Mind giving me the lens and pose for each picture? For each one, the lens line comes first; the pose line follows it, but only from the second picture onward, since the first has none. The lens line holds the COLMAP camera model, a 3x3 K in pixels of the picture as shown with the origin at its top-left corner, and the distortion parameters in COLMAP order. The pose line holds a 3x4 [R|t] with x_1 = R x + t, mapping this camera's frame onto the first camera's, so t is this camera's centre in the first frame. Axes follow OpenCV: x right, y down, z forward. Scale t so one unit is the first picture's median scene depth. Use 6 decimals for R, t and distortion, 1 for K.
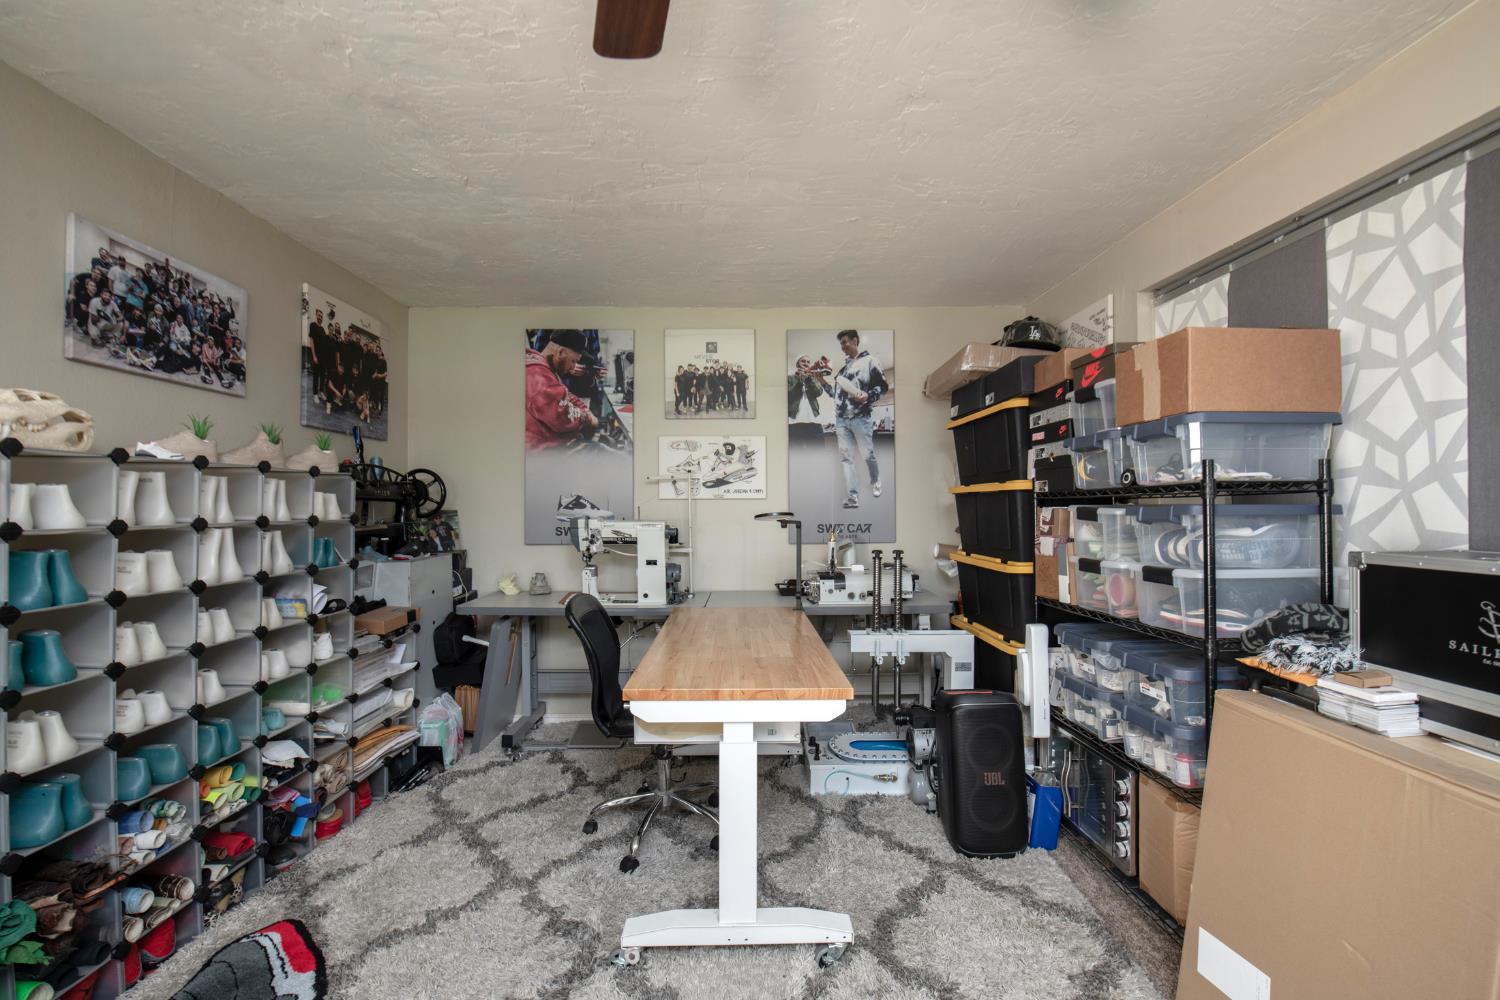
lens RADIAL K [[604.5, 0, 748.5], [0, 604.5, 502.5], [0, 0, 1]] dist [-0.012934, -0.002811]
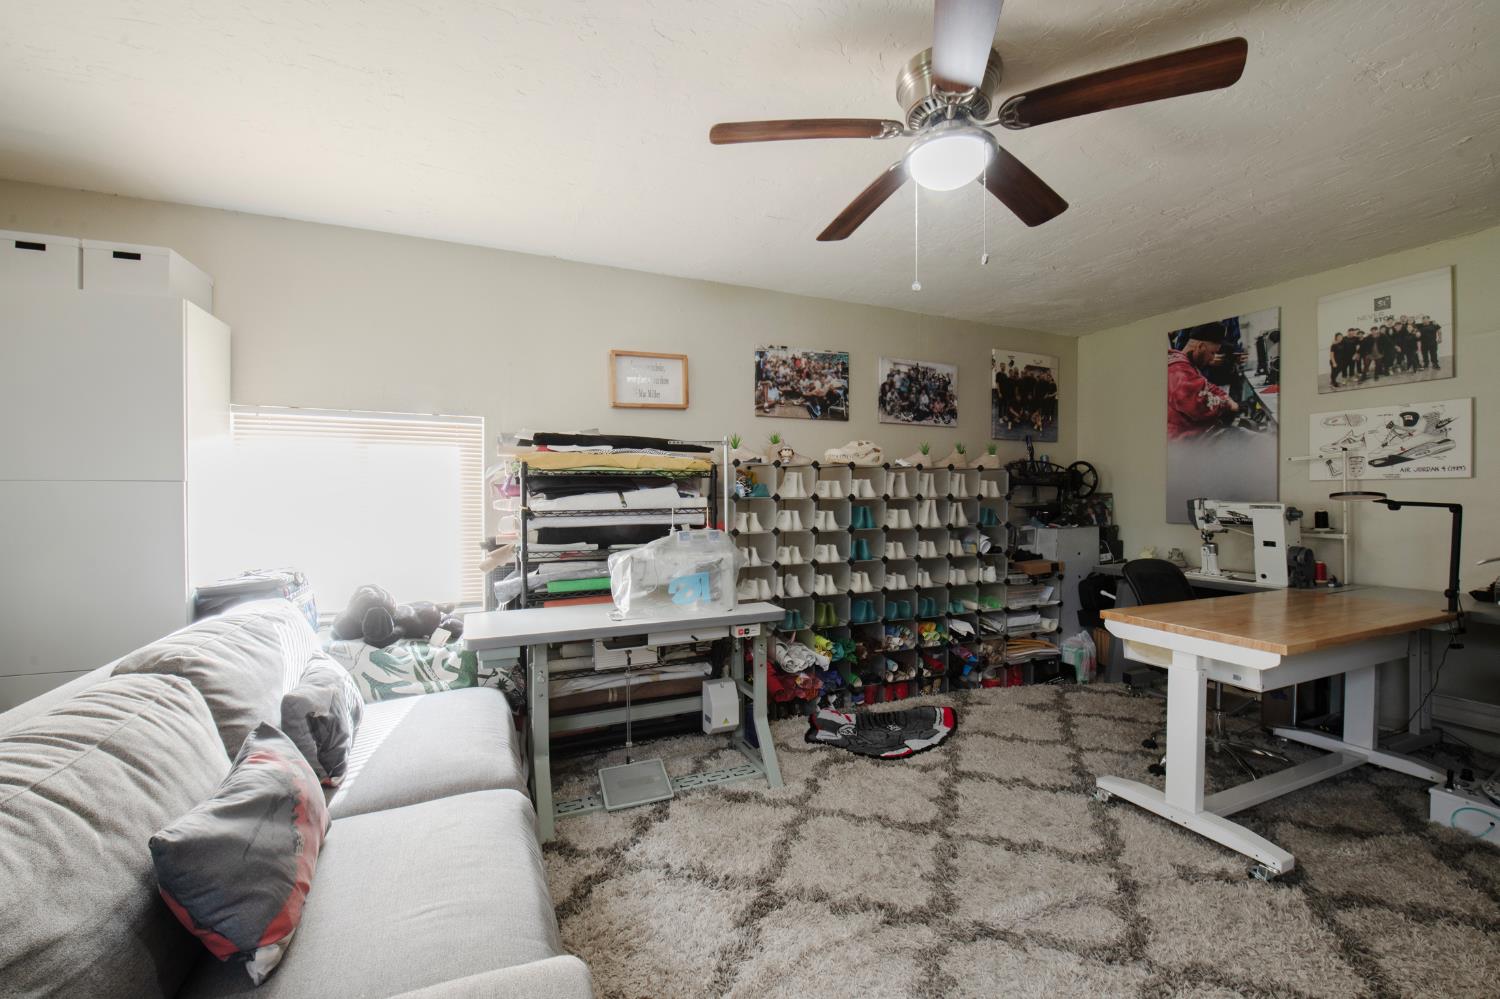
lens RADIAL K [[613.6, 0, 755.8], [0, 613.6, 499.5], [0, 0, 1]] dist [-0.017266, -0.001011]
pose [[0.386224, 0.007092, -0.922378, 0.509631], [0.005583, 0.999934, 0.010026, 0.012469], [0.922388, -0.009022, 0.386159, -0.207436]]
